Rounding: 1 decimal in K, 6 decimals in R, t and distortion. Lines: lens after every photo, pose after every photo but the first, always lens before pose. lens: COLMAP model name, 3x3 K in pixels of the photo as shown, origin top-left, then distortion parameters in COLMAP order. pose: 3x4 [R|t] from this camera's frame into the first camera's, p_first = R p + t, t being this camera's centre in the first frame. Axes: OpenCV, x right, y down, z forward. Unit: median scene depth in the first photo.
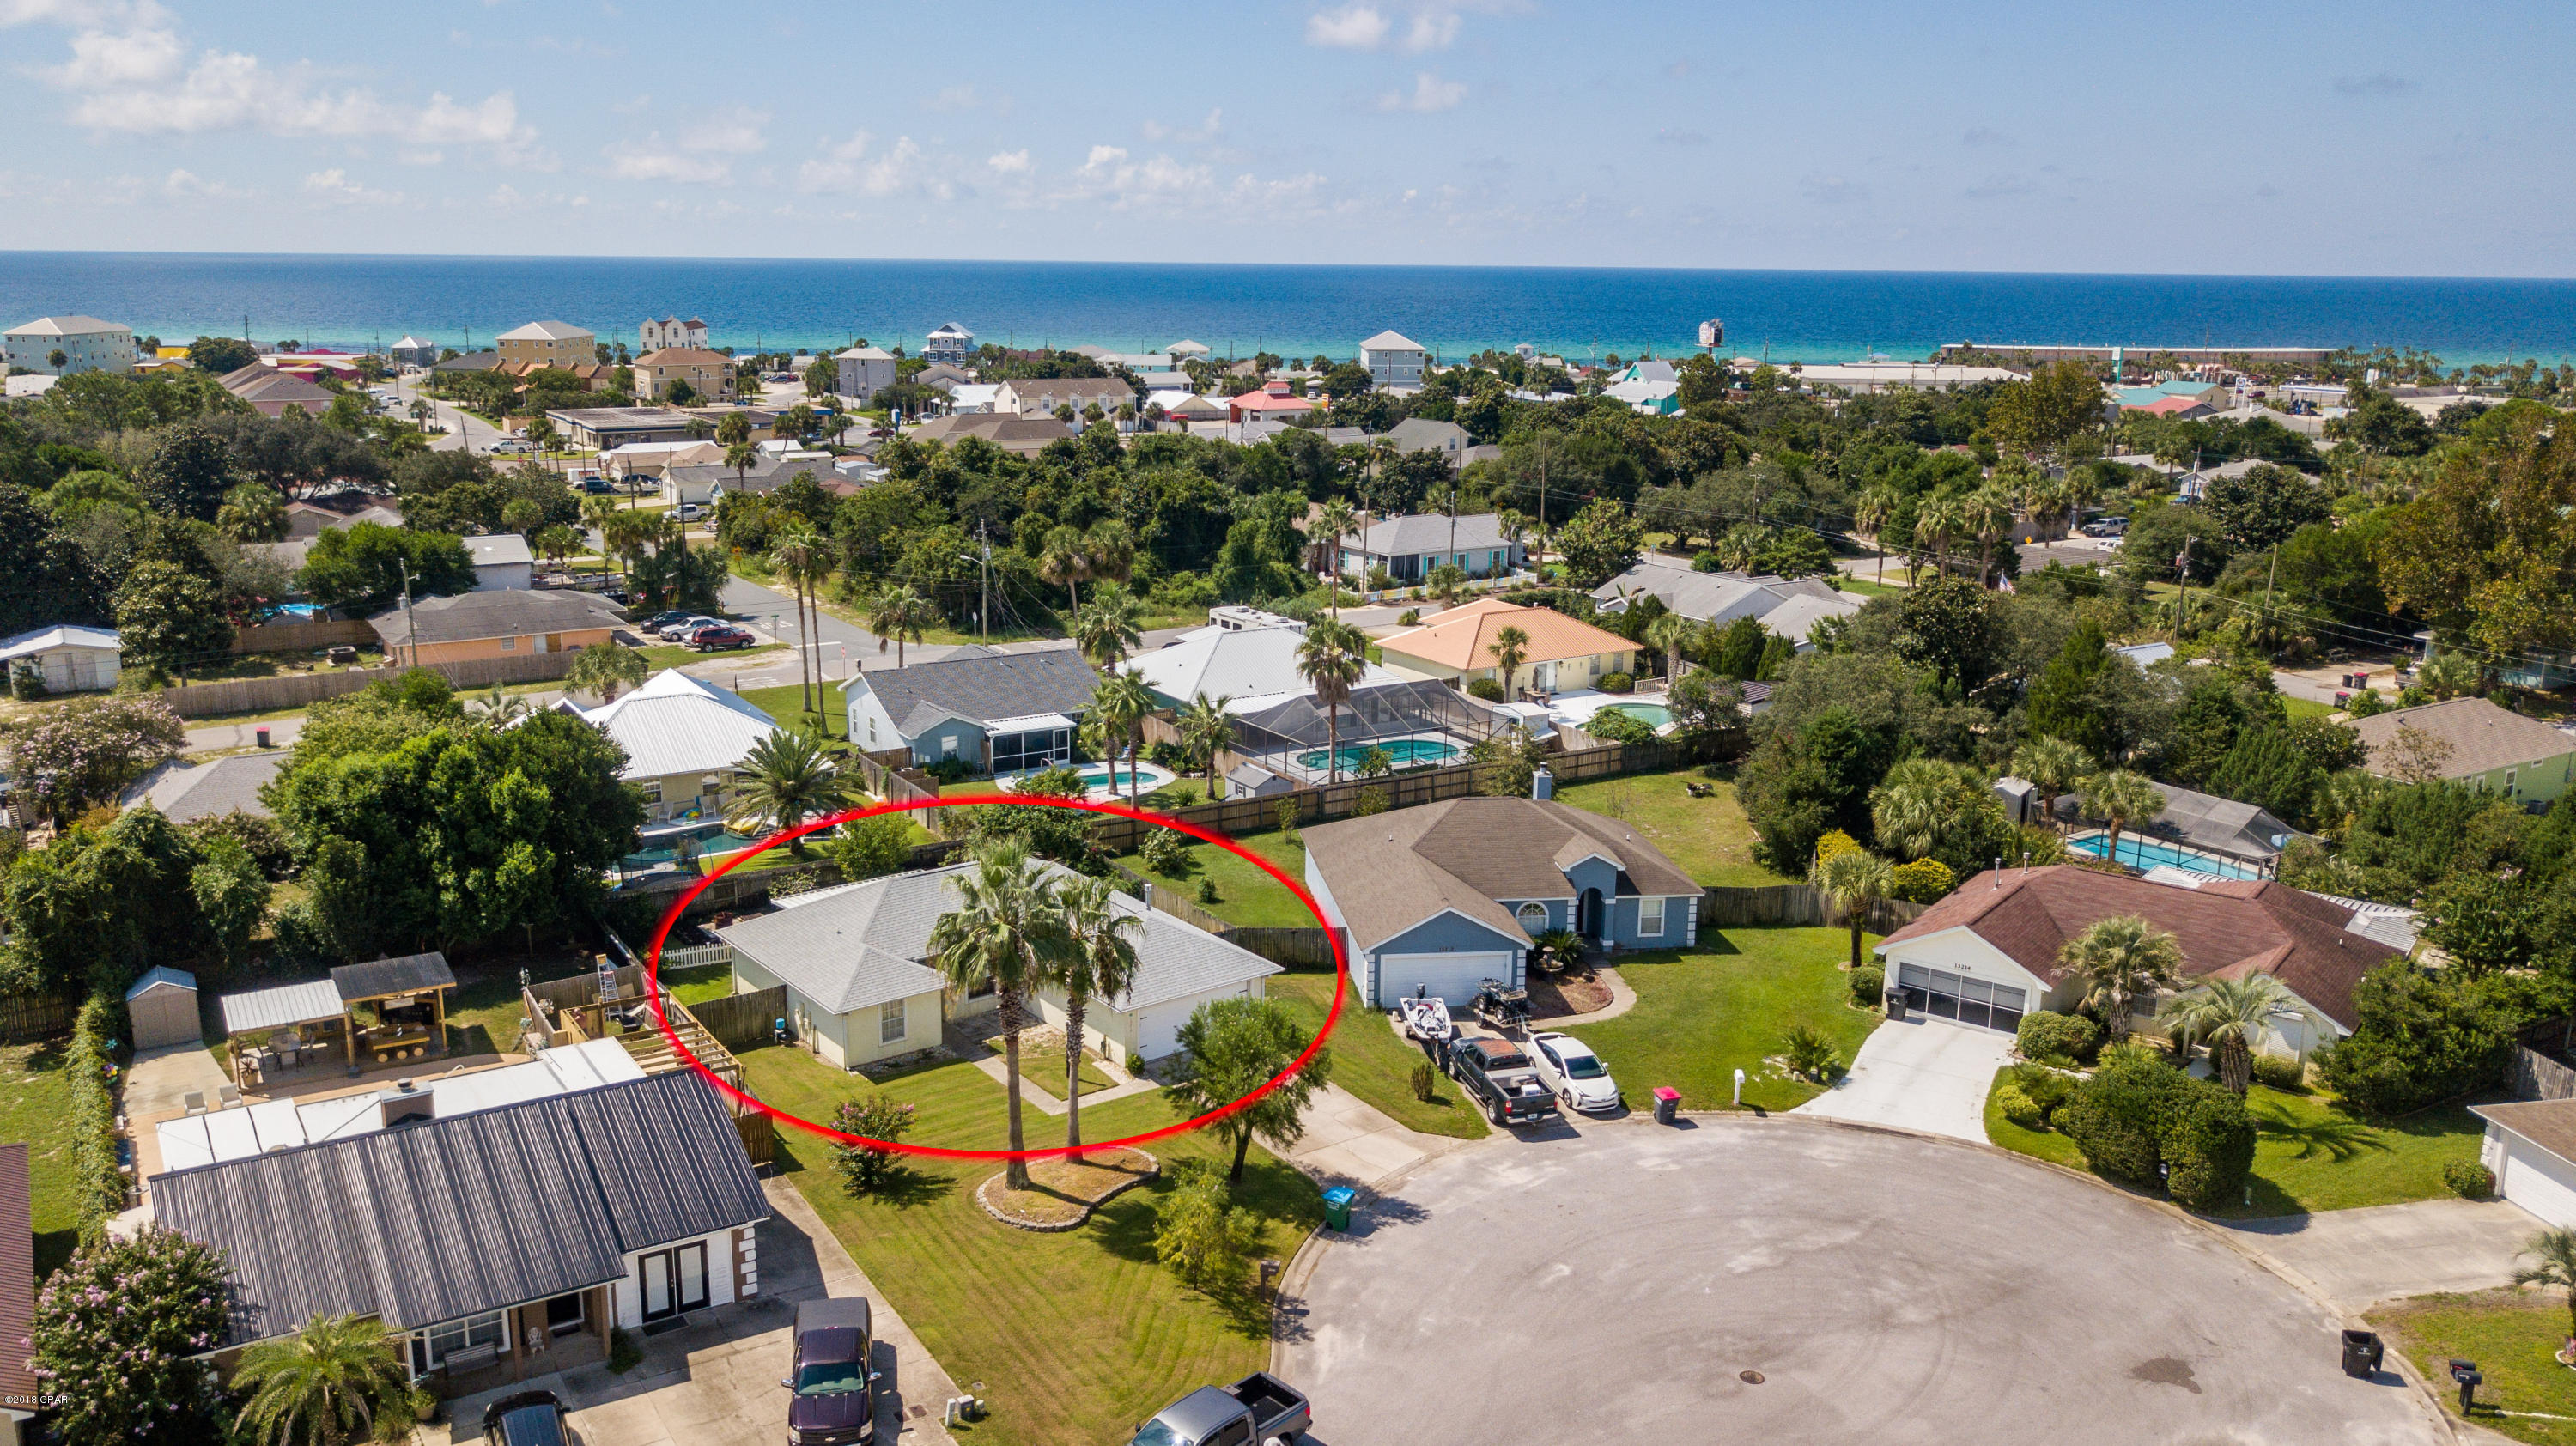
lens RADIAL K [[1974.2, 0, 1264.5], [0, 1974.2, 720.3], [0, 0, 1]] dist [0.043034, -0.066721]
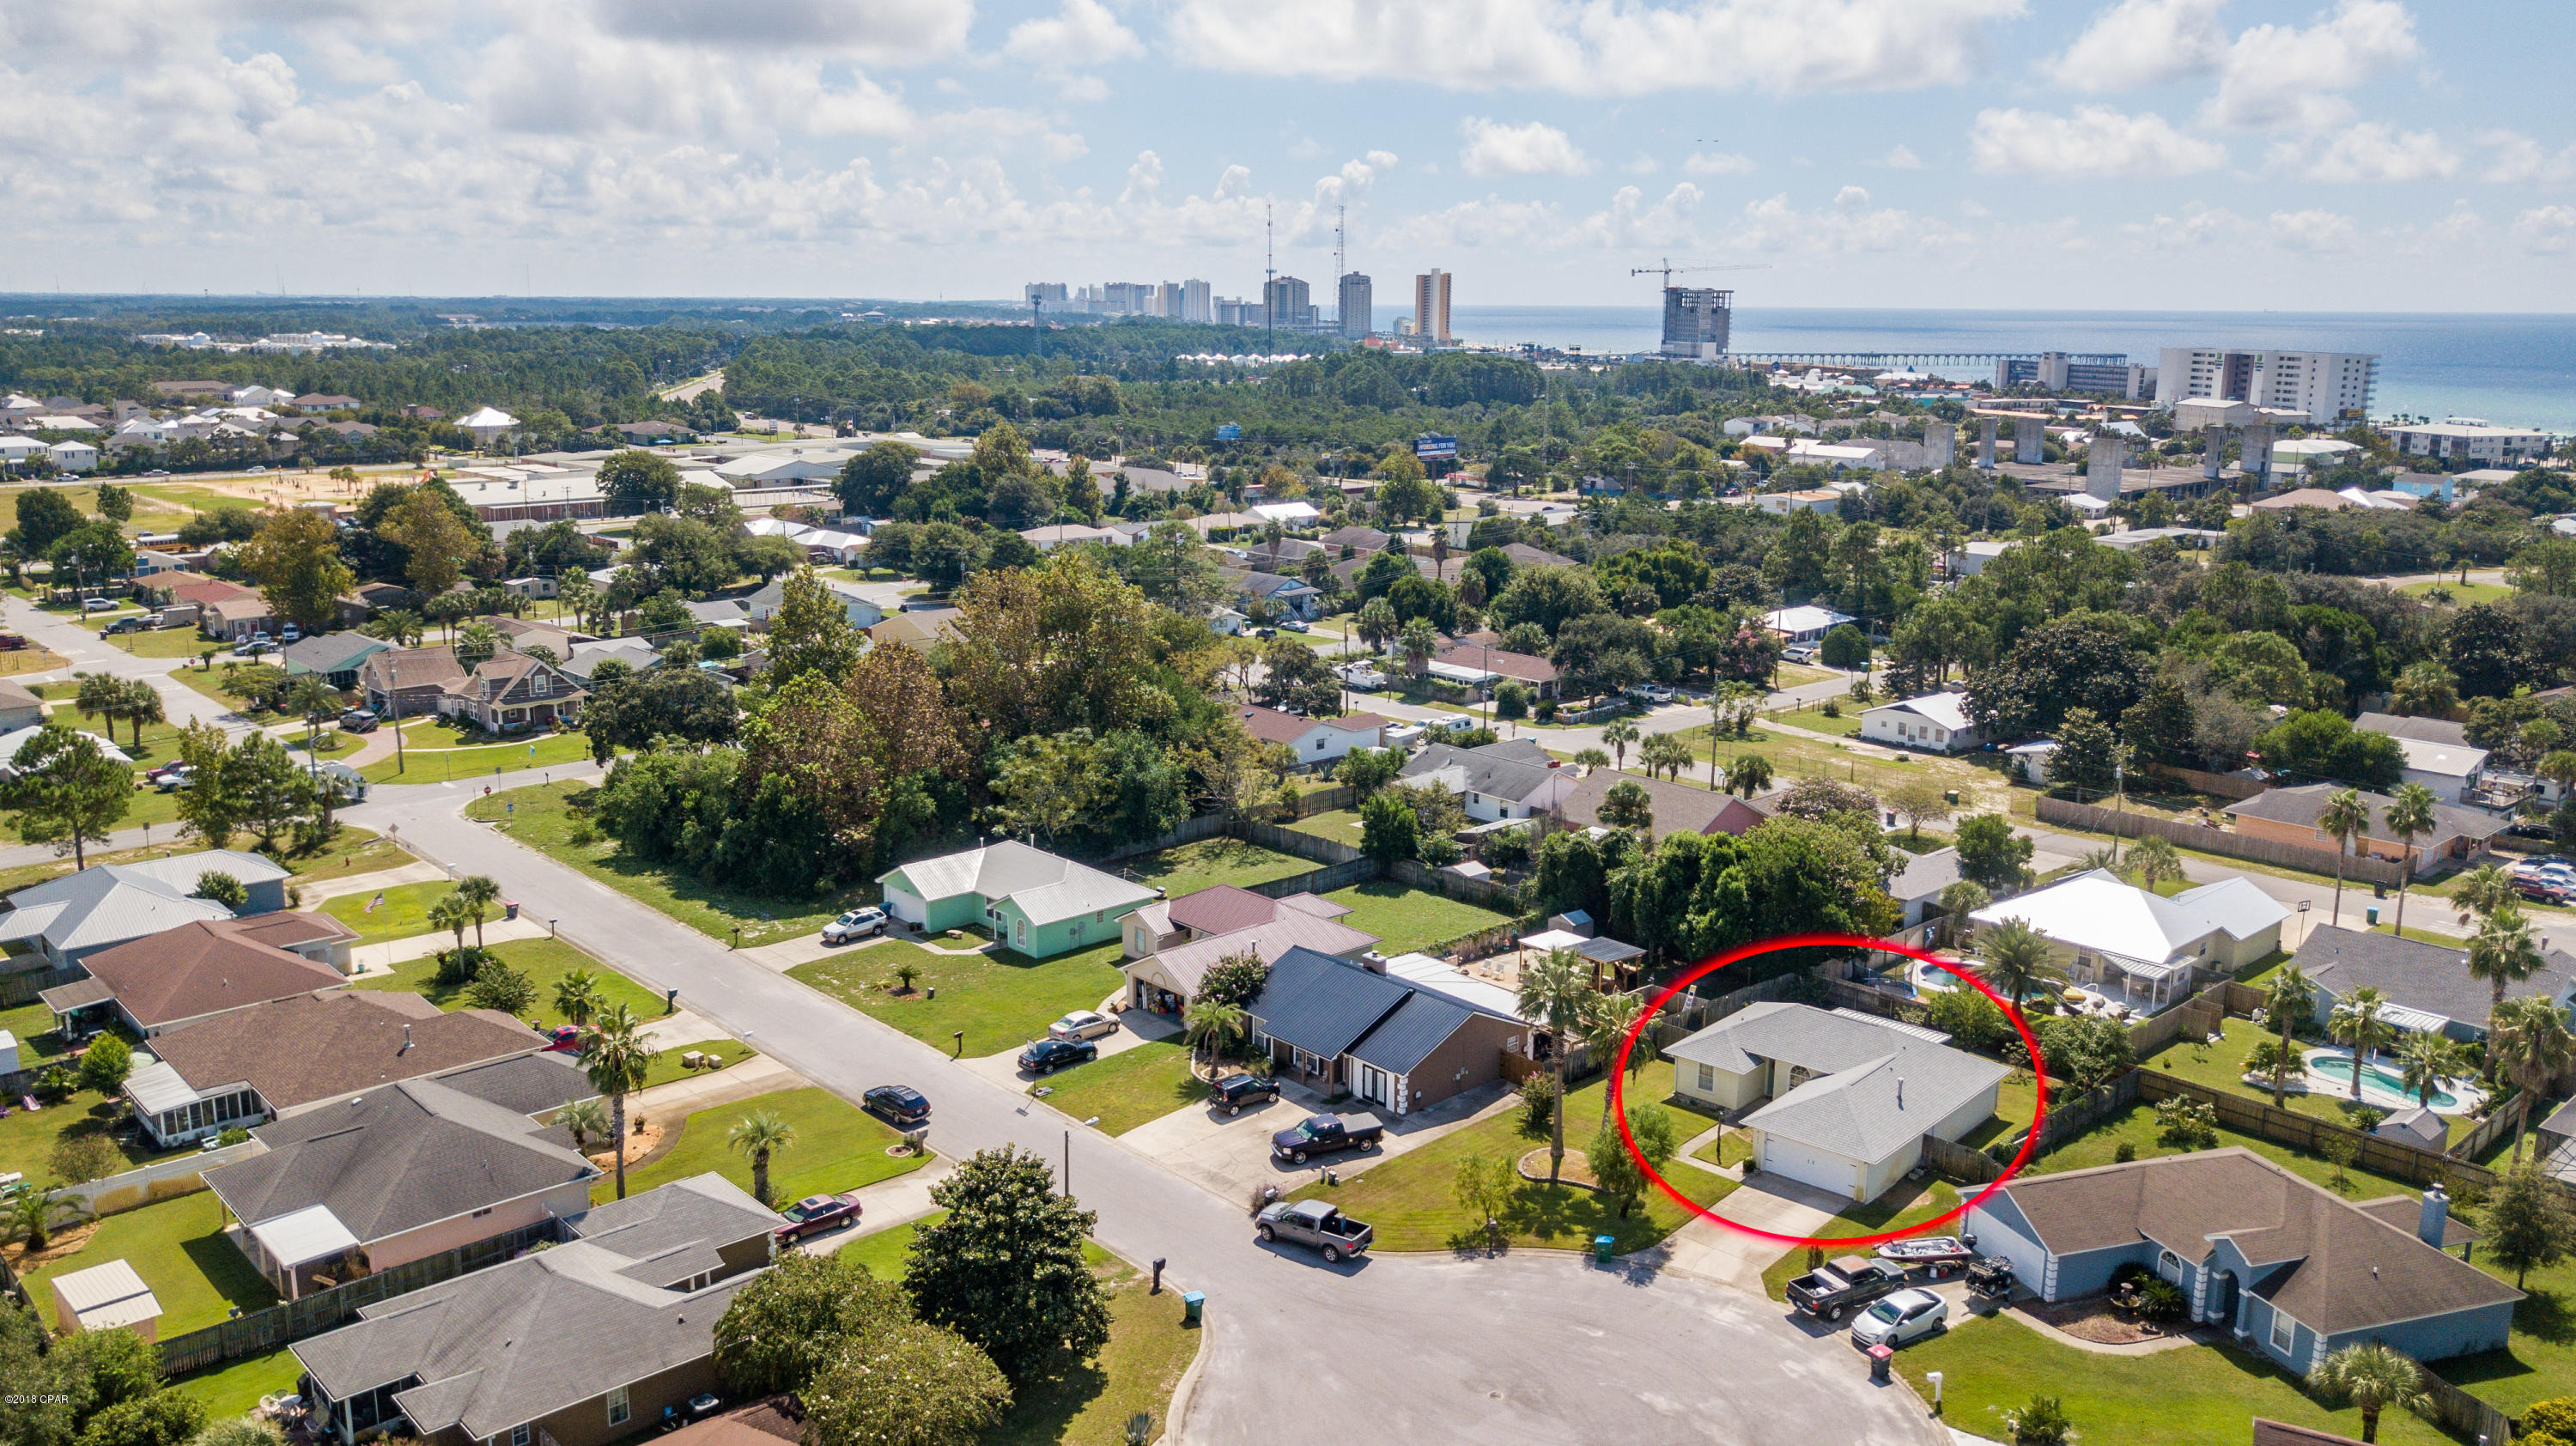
lens RADIAL K [[1989.2, 0, 1288.0], [0, 1989.2, 723.0], [0, 0, 1]] dist [0.002103, 0.005962]
pose [[0.191350, 0.196476, -0.961656, 1.112776], [-0.228836, 0.961690, 0.150949, -0.254228], [0.954473, 0.191178, 0.228980, 0.276960]]
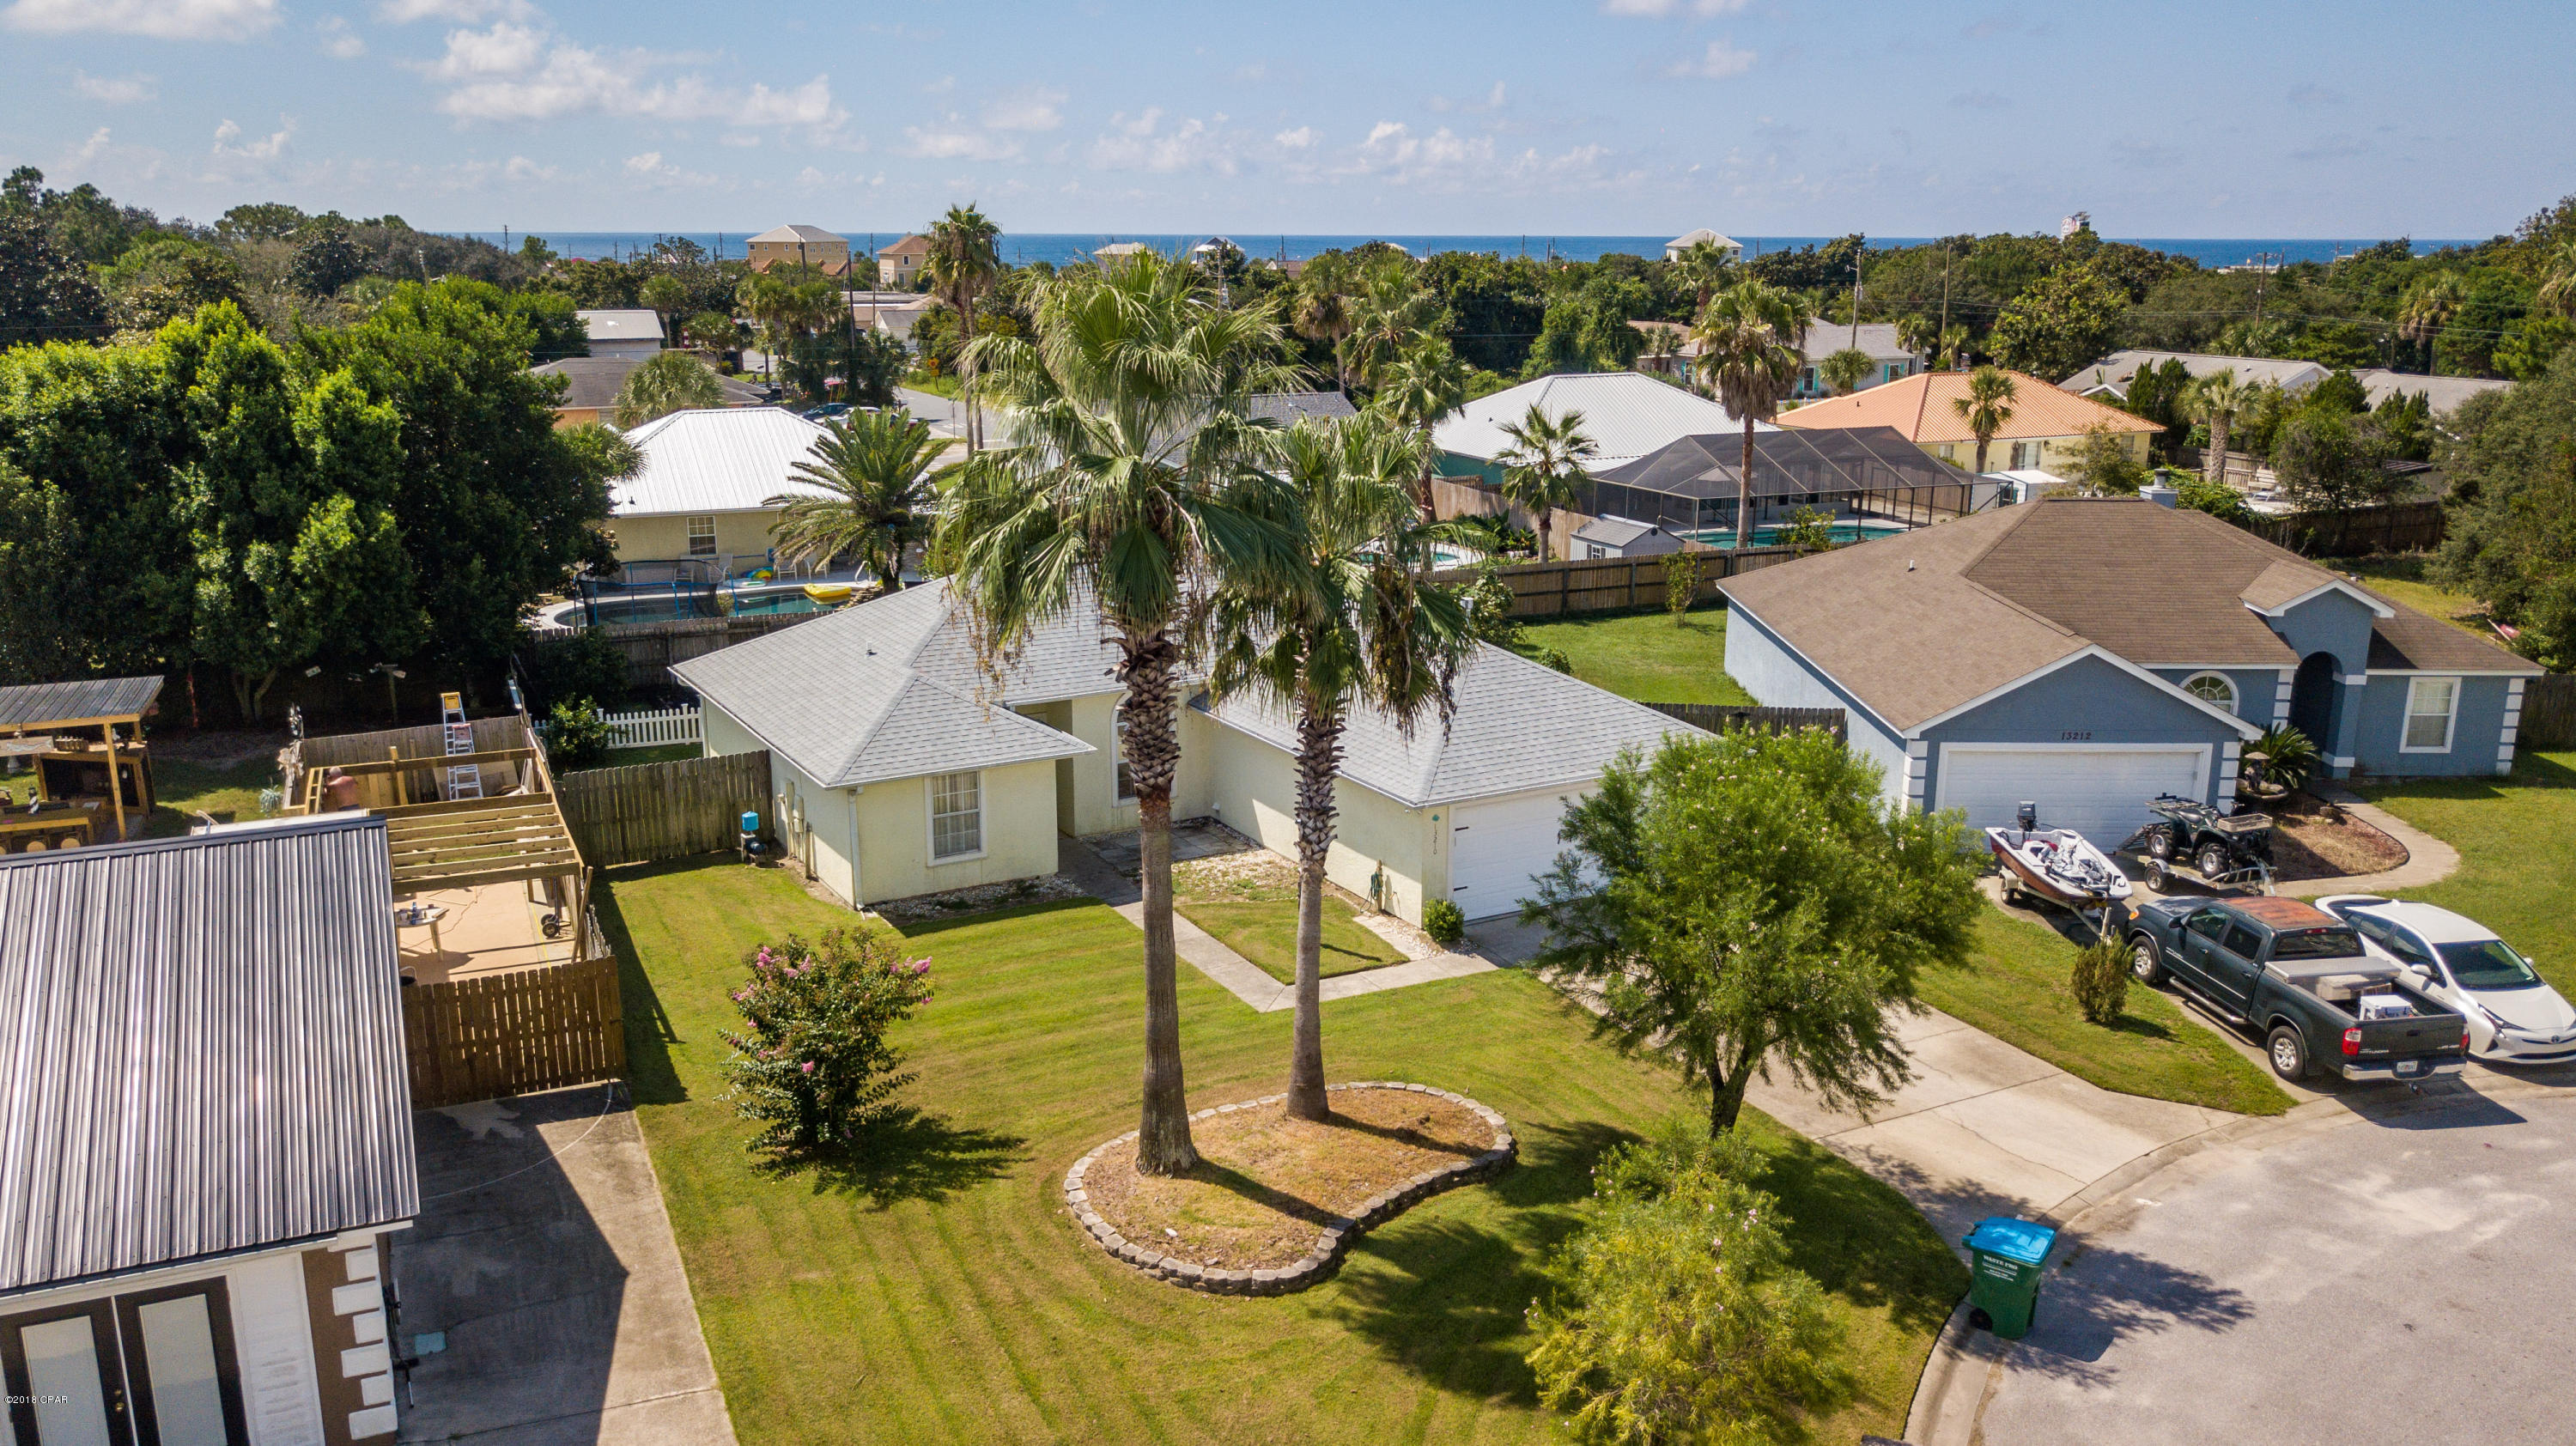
lens RADIAL K [[1974.2, 0, 1264.5], [0, 1974.2, 720.3], [0, 0, 1]] dist [0.043034, -0.066721]
pose [[0.990533, 0.023522, -0.135246, -0.042963], [-0.021912, 0.999670, 0.013377, 0.113654], [0.135516, -0.010286, 0.990722, 0.495783]]
